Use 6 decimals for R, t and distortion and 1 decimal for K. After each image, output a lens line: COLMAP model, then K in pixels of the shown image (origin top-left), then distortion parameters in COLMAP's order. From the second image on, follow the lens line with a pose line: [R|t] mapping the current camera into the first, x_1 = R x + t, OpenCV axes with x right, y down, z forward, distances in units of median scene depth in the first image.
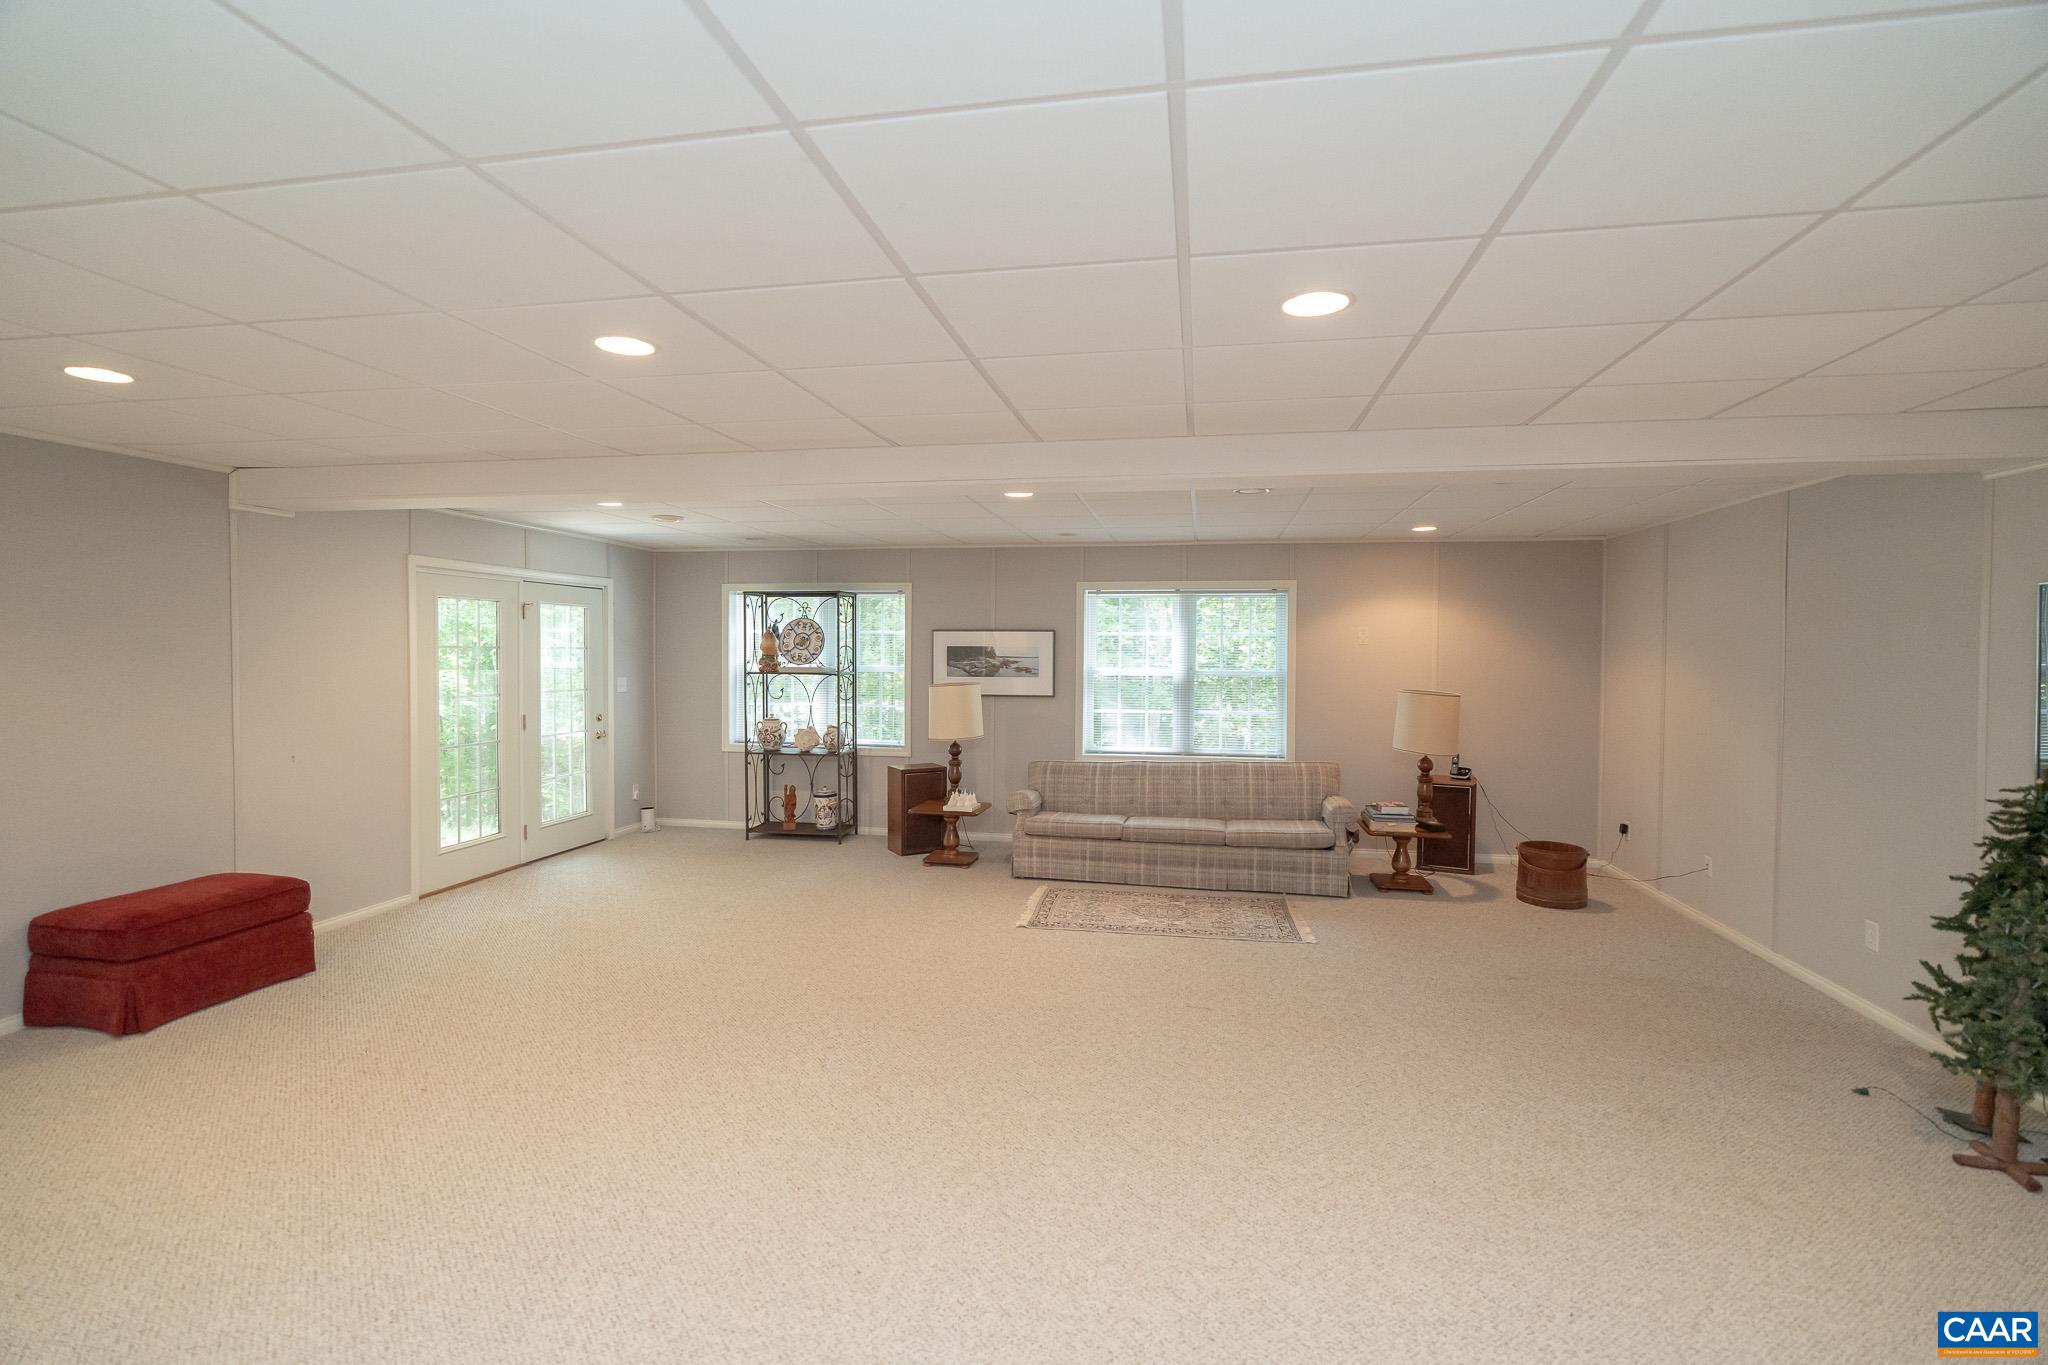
lens RADIAL K [[919.3, 0, 1026.2], [0, 919.3, 665.0], [0, 0, 1]] dist [-0.007502, 0.002331]
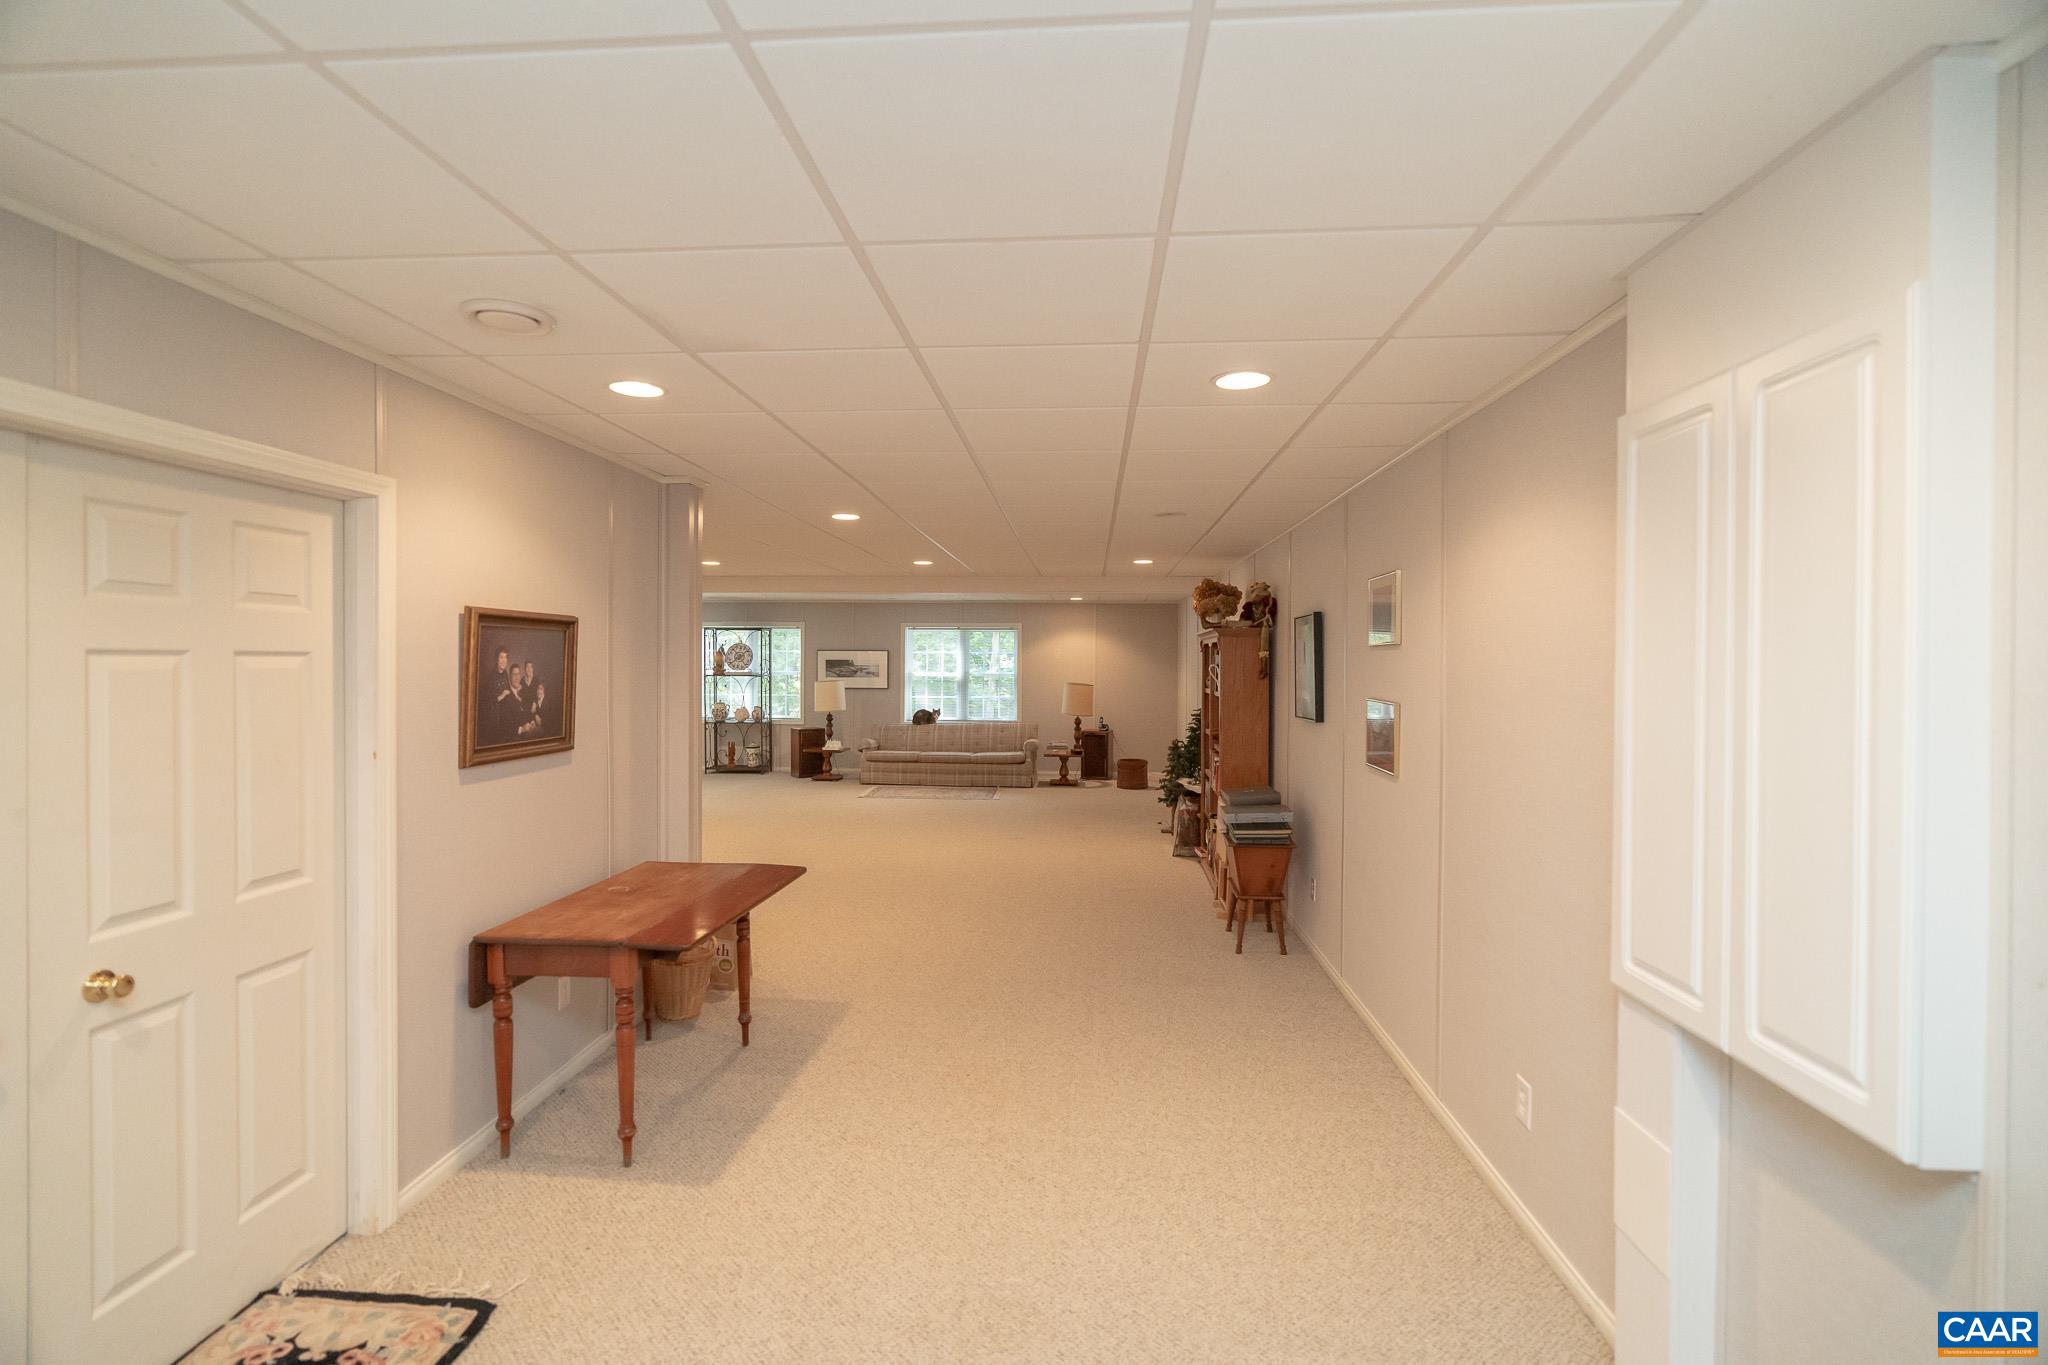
lens RADIAL K [[919.3, 0, 1018.0], [0, 919.3, 683.0], [0, 0, 1]] dist [-0.007502, 0.002331]
pose [[0.994725, -0.002829, 0.102541, 0.098373], [0.002374, 0.999987, 0.004560, 0.016918], [-0.102553, -0.004292, 0.994718, -0.769962]]
